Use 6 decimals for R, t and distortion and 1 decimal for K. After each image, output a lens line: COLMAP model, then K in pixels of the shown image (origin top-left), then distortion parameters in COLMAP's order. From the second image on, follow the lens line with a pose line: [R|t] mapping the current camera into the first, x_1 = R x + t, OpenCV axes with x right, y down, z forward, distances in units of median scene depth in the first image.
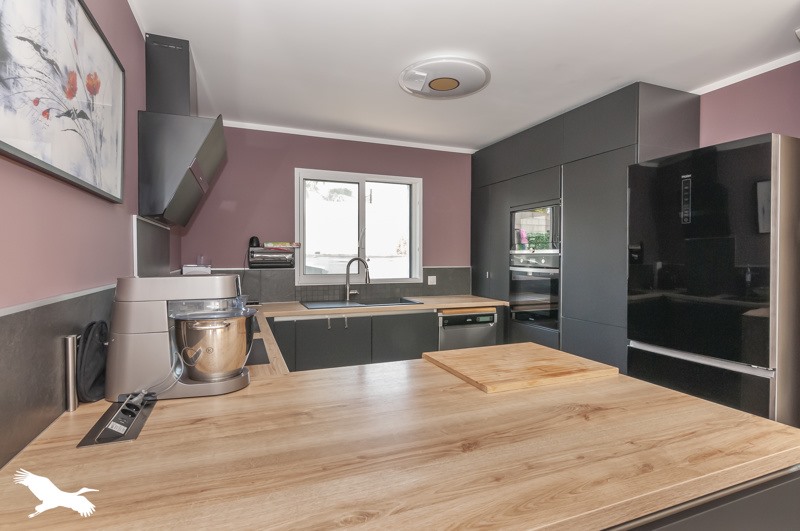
lens RADIAL K [[403.8, 0, 400.0], [0, 403.8, 265.5], [0, 0, 1]] dist [-0.000623, -0.000159]
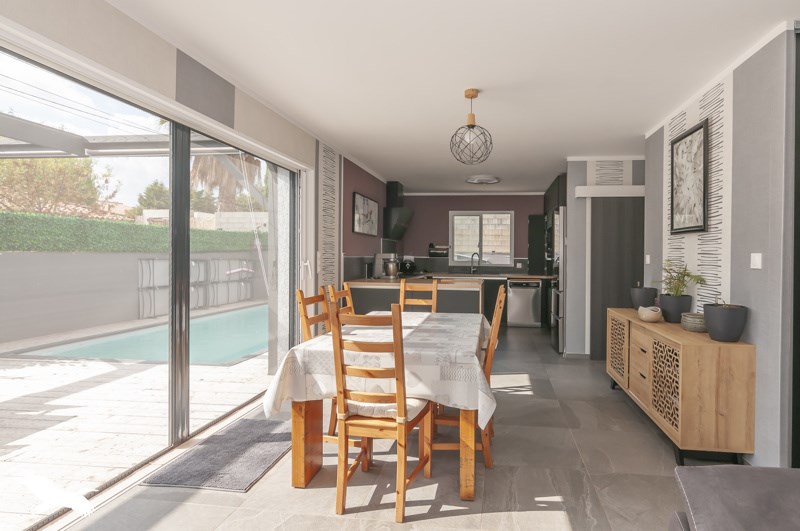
lens RADIAL K [[403.8, 0, 400.0], [0, 403.8, 265.5], [0, 0, 1]] dist [-0.000623, -0.000159]
pose [[0.827058, 0.024847, -0.561568, 0.732647], [-0.027618, 0.999612, 0.003555, 0.049021], [0.561438, 0.012569, 0.827423, -0.915263]]
